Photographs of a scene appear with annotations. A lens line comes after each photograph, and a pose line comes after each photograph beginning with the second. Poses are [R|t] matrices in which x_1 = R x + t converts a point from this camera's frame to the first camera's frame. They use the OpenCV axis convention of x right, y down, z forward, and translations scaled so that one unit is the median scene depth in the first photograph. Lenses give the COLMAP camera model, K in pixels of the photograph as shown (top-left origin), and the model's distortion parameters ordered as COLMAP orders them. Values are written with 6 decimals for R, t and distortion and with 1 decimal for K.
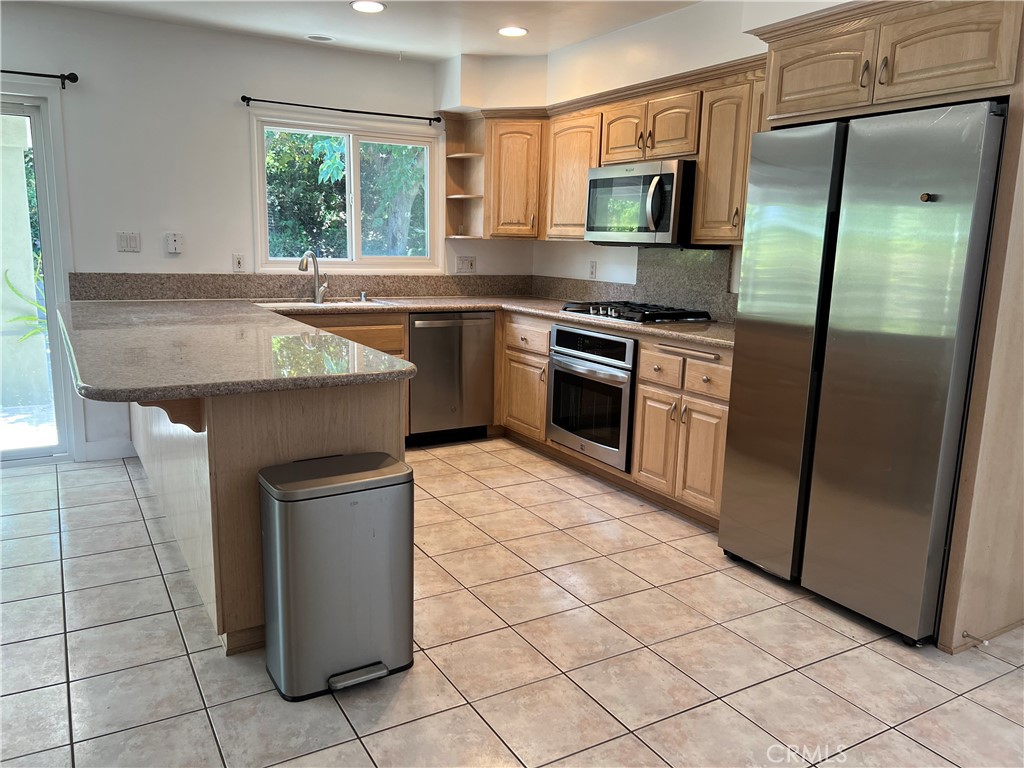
lens RADIAL K [[774.5, 0, 513.8], [0, 774.5, 384.4], [0, 0, 1]] dist [0.033145, -0.022018]
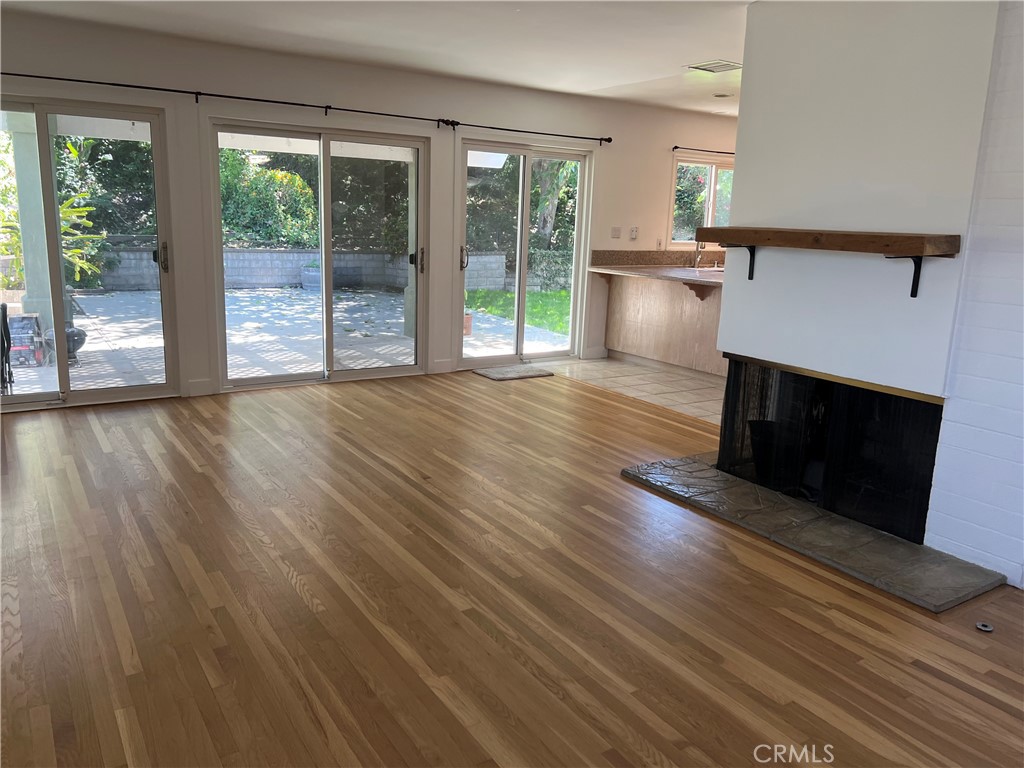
lens RADIAL K [[774.5, 0, 514.4], [0, 774.5, 382.9], [0, 0, 1]] dist [0.033145, -0.022018]
pose [[0.998780, 0.003658, 0.049238, -0.762183], [-0.005081, 0.999572, 0.028811, 0.099925], [-0.049111, -0.029026, 0.998371, -0.687945]]
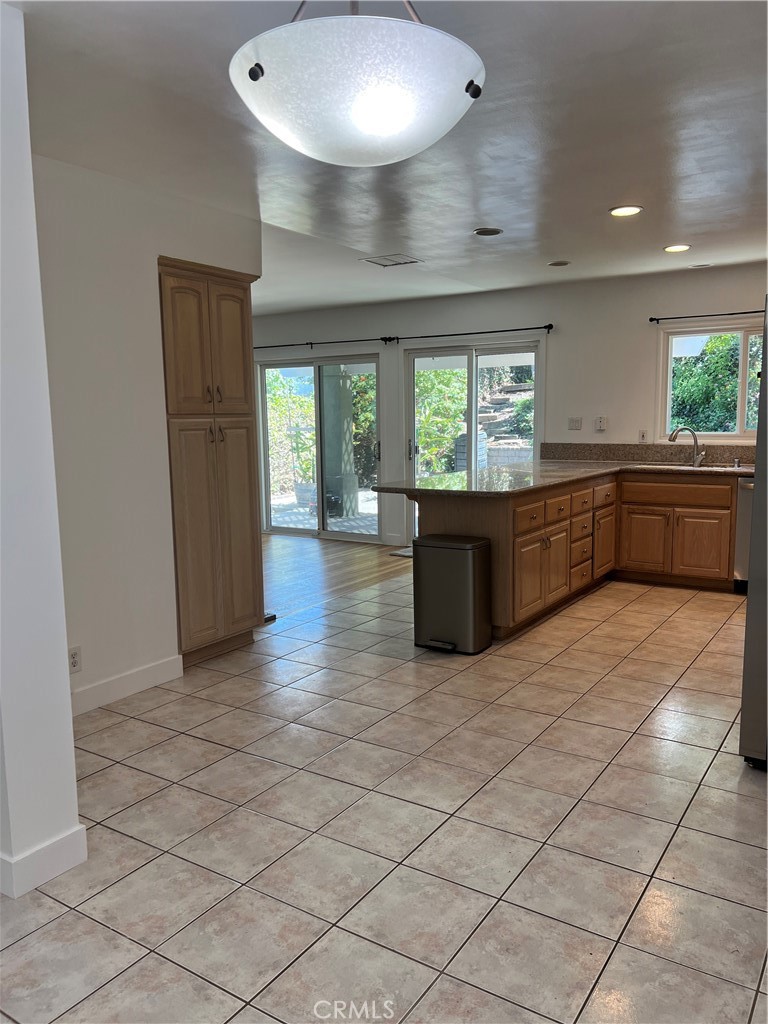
lens RADIAL K [[774.5, 0, 382.1], [0, 774.5, 514.8], [0, 0, 1]] dist [0.033145, -0.022018]
pose [[0.436921, 0.085412, -0.895435, 0.703004], [-0.141908, 0.989560, 0.025147, 0.013147], [0.888235, 0.116082, 0.444481, -0.008915]]
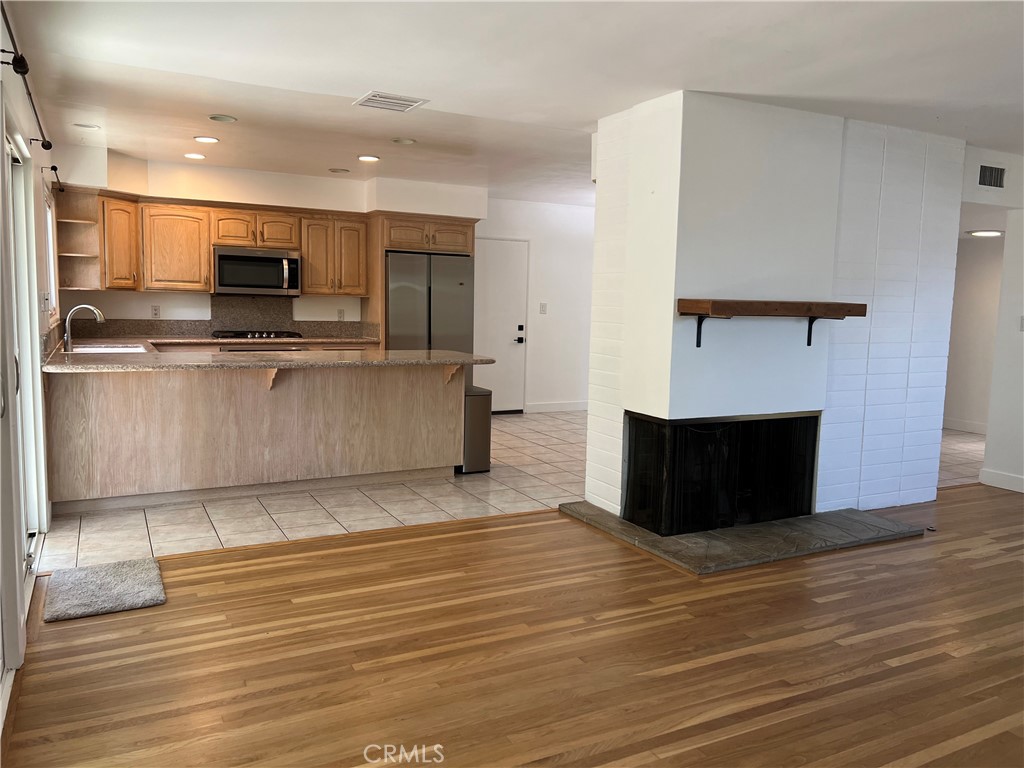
lens RADIAL K [[774.5, 0, 510.5], [0, 774.5, 385.1], [0, 0, 1]] dist [0.033145, -0.022018]
pose [[0.053113, -0.133002, 0.989692, -1.392451], [0.162007, 0.979108, 0.122885, -0.097763], [-0.985359, 0.153810, 0.073551, 0.326746]]
